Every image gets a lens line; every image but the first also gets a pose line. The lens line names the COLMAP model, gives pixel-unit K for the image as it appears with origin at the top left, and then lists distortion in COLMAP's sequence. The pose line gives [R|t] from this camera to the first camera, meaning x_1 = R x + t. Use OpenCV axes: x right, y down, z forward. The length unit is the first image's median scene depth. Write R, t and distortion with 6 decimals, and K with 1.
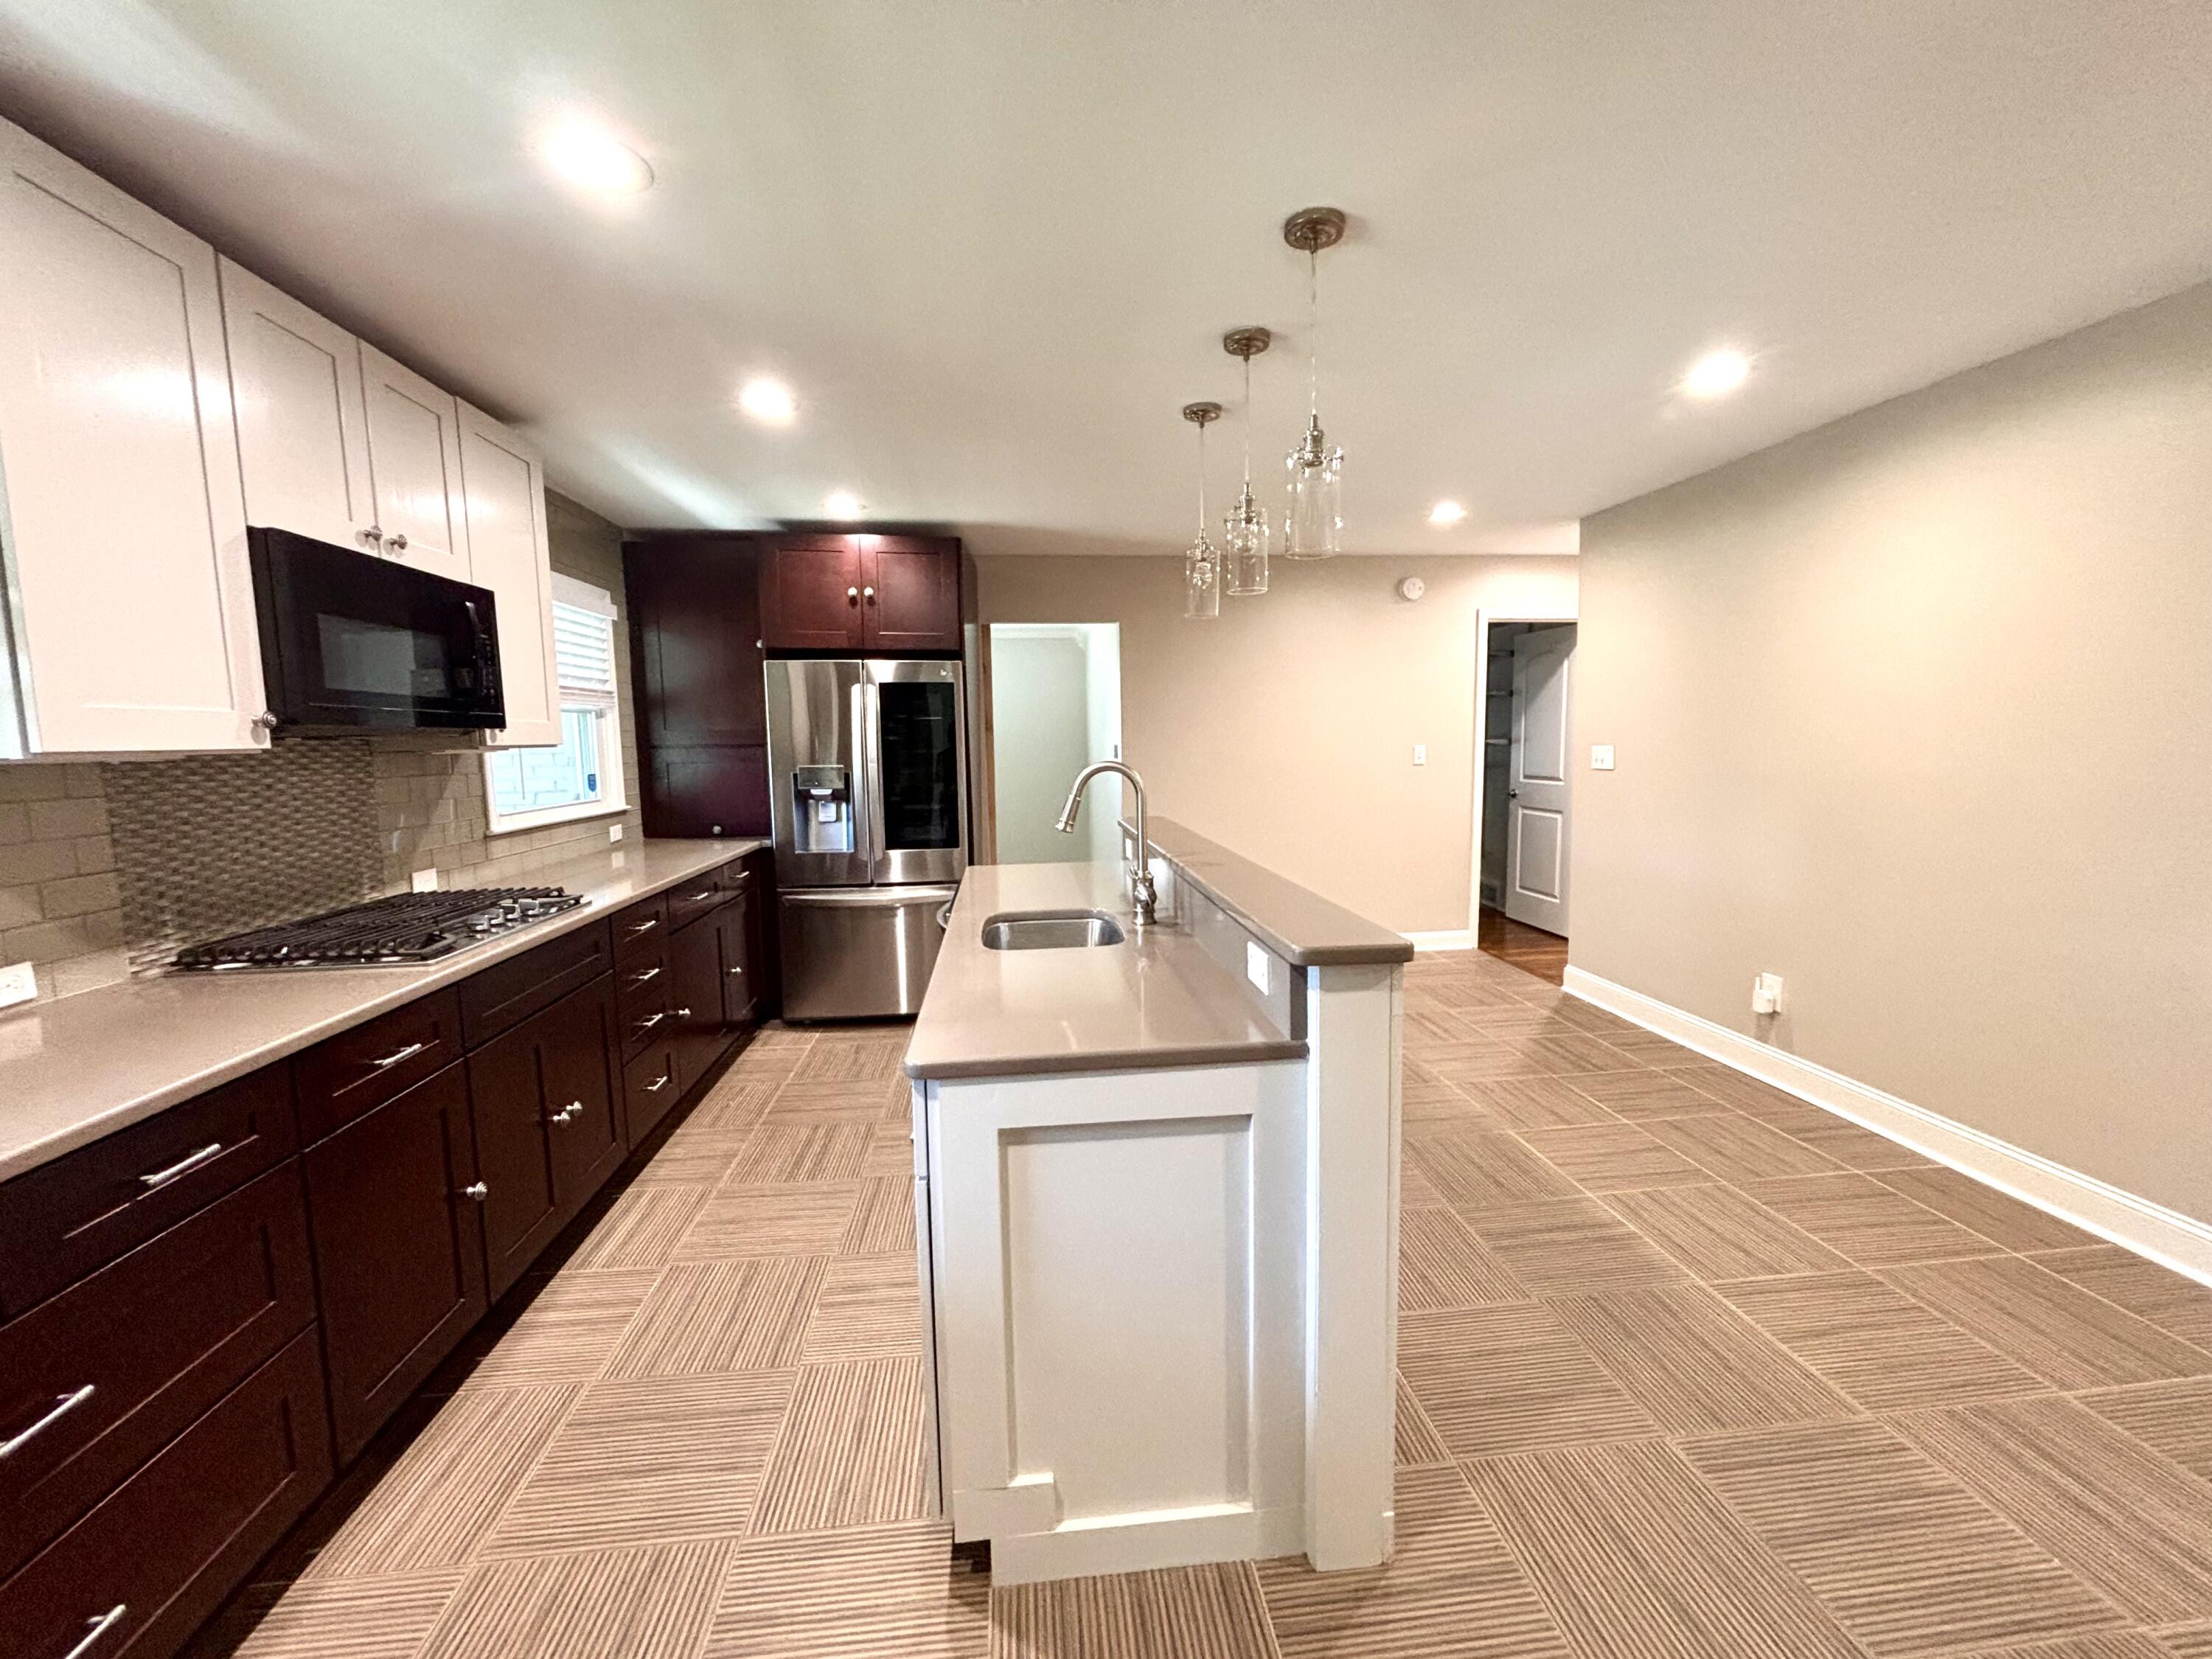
lens RADIAL K [[878.4, 0, 1106.0], [0, 878.4, 829.5], [0, 0, 1]] dist [0.016607, -0.015685]
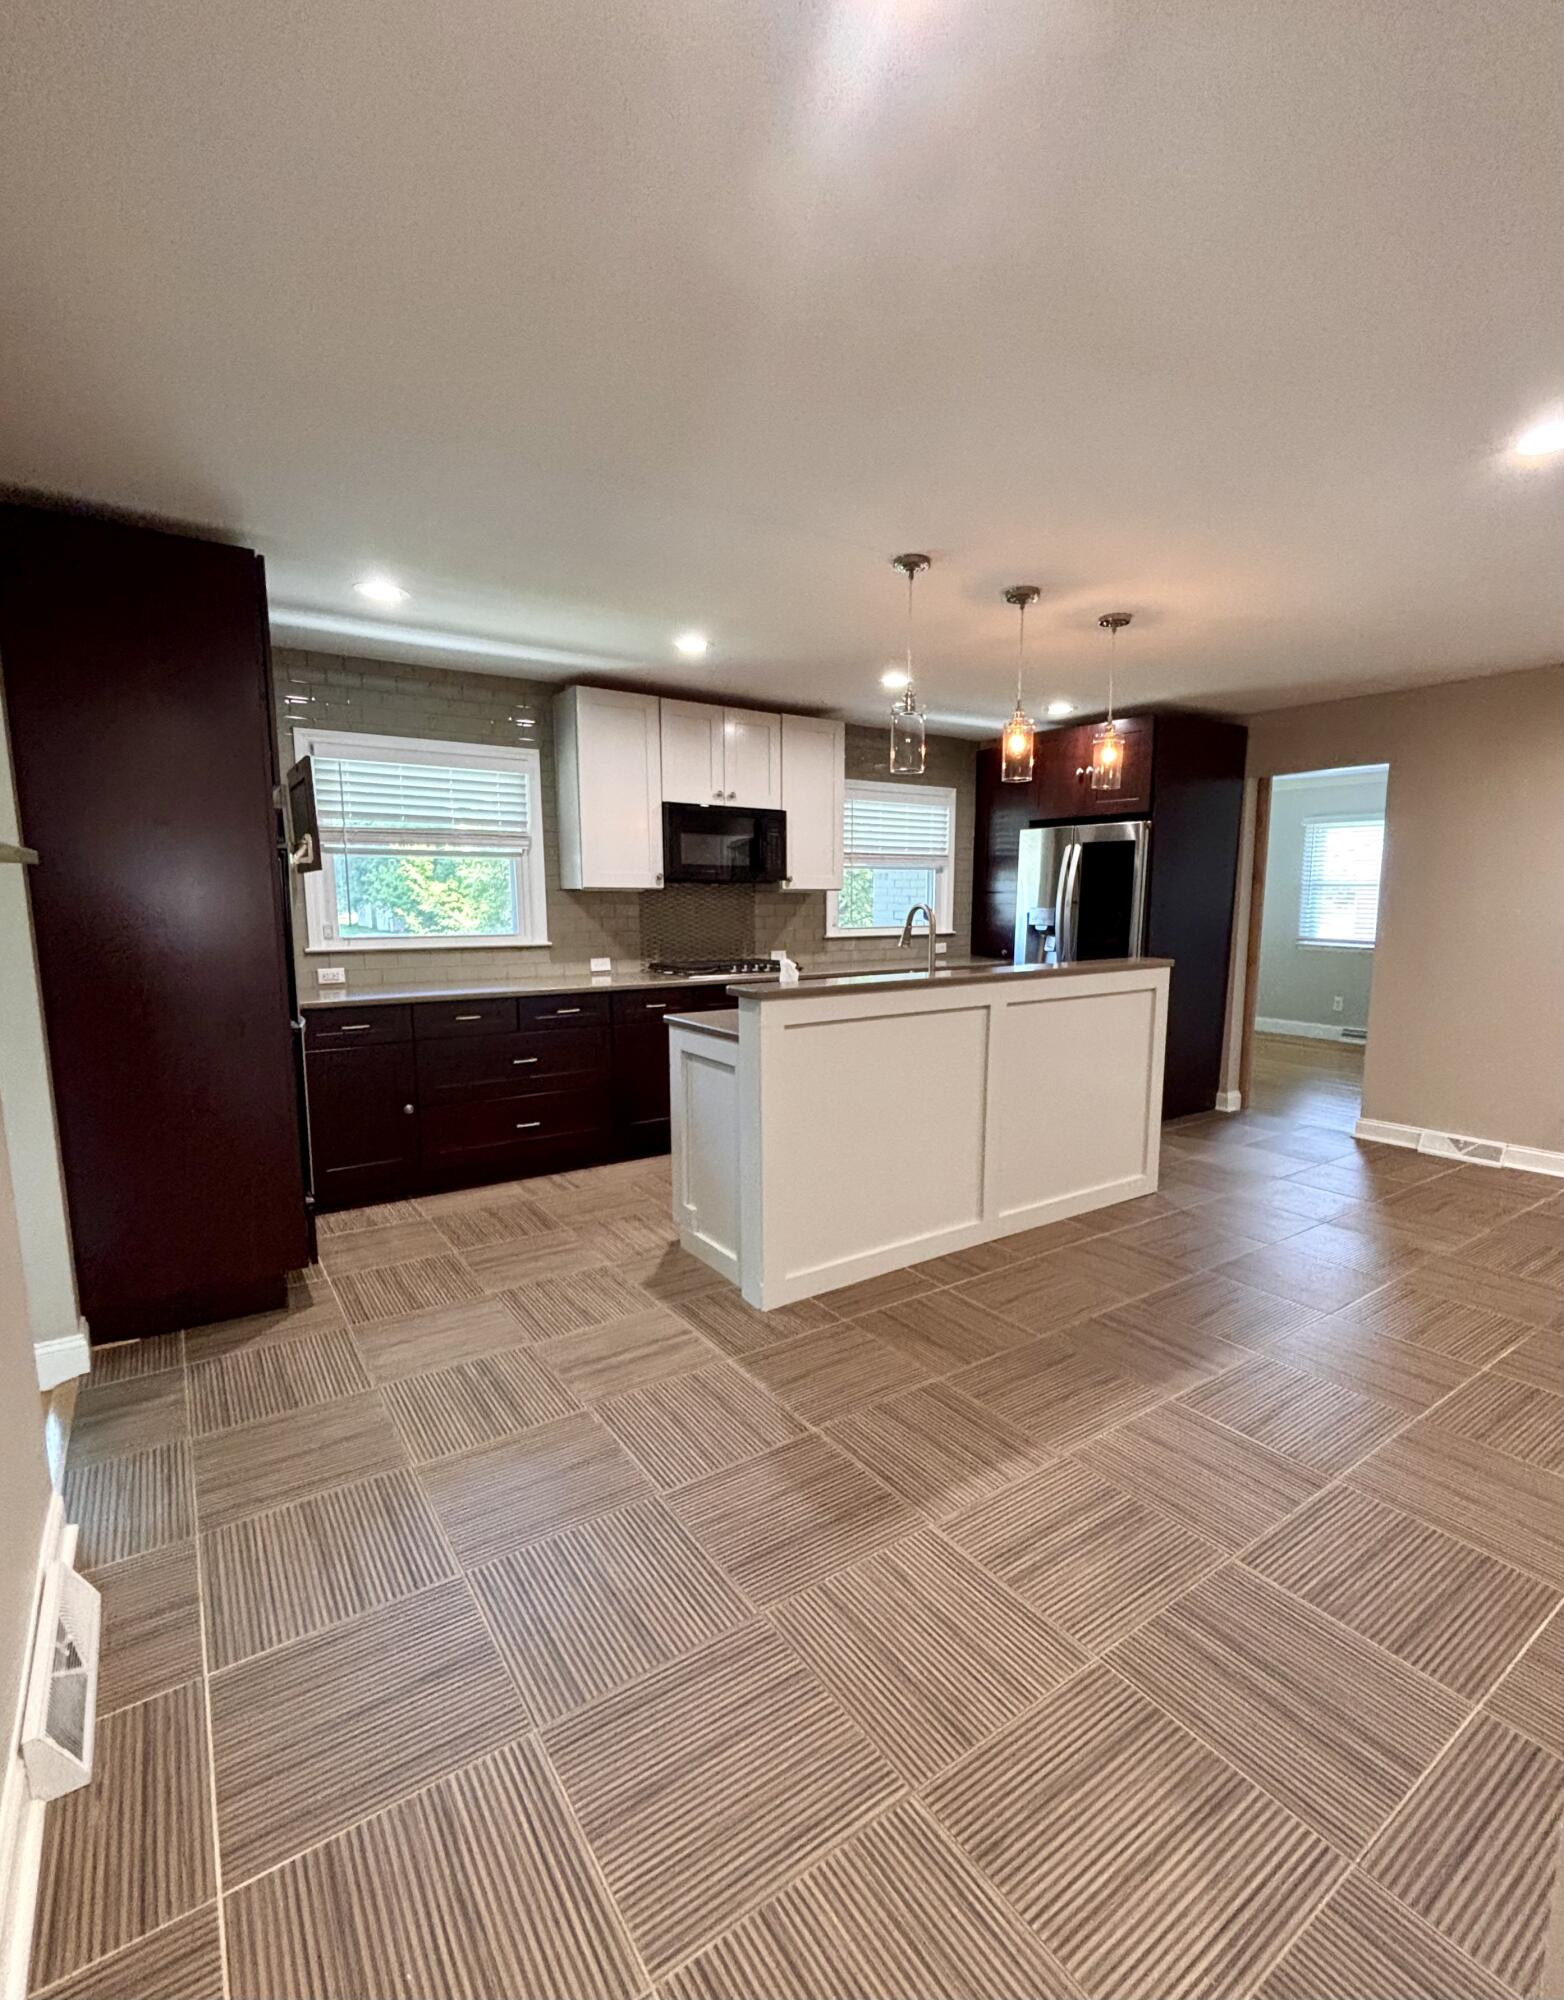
lens RADIAL K [[915.0, 0, 822.2], [0, 915.0, 1027.2], [0, 0, 1]] dist [-0.000249, -0.000147]
pose [[0.491610, 0.139240, -0.859611, 1.401951], [-0.099422, 0.989654, 0.103444, -0.007319], [0.865121, 0.034610, 0.500368, 0.057649]]
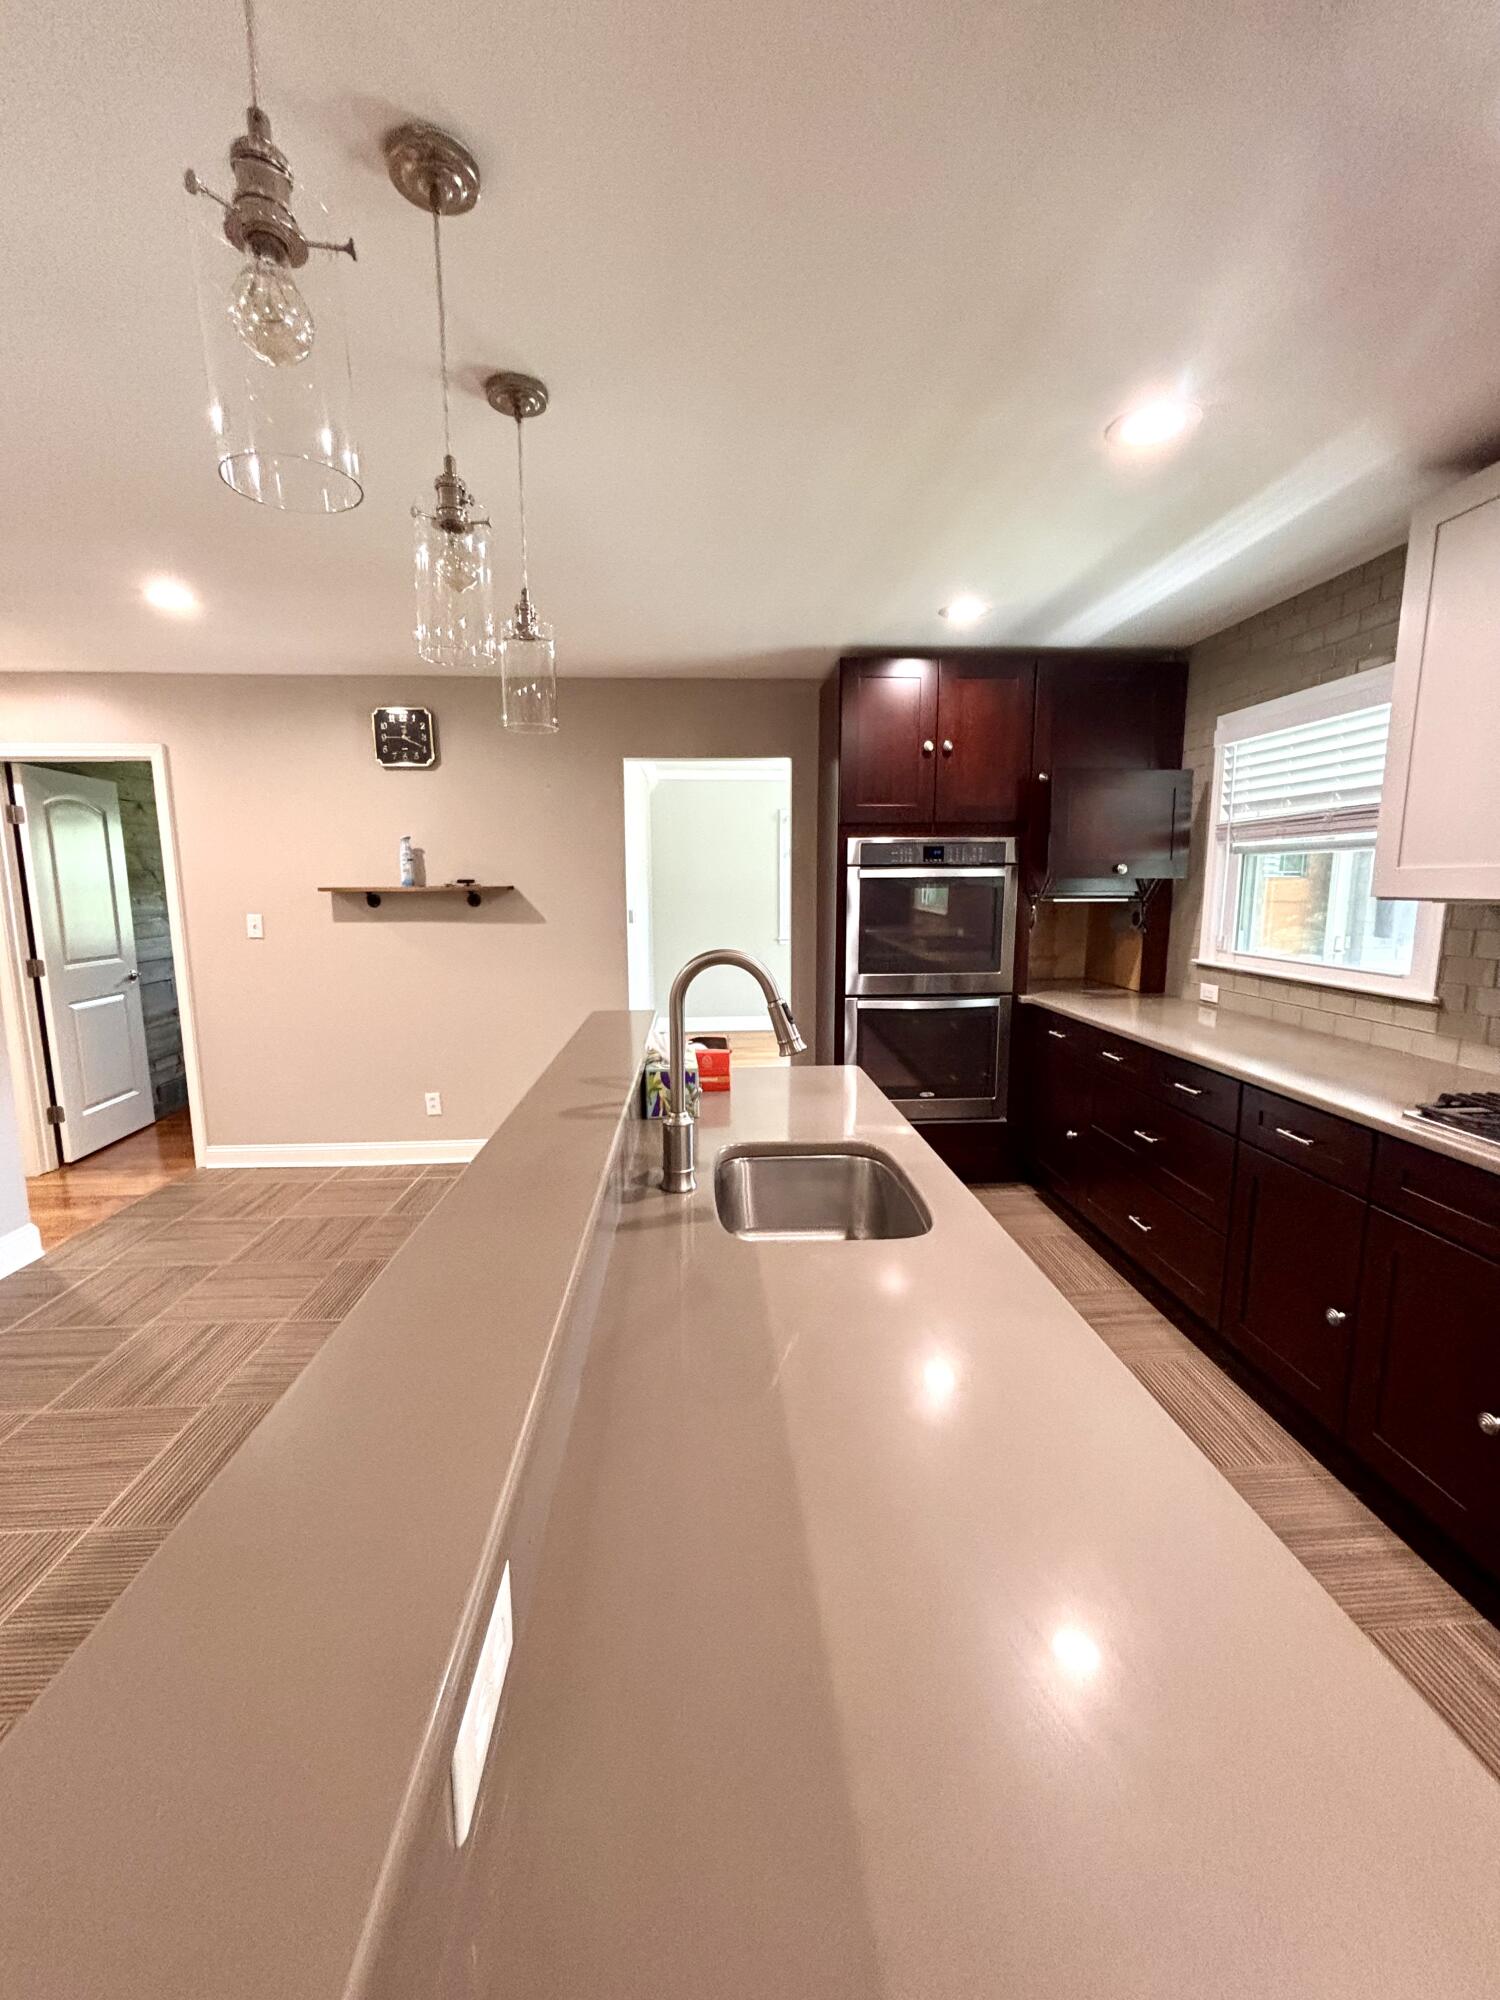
lens RADIAL K [[815.4, 0, 750.0], [0, 815.4, 1000.0], [0, 0, 1]] dist [-0.001083, -0.000186]
pose [[-0.998805, 0.011344, 0.047540, -0.046042], [0.022694, 0.969121, 0.245541, -0.198359], [-0.043287, 0.246326, -0.968220, 1.689798]]
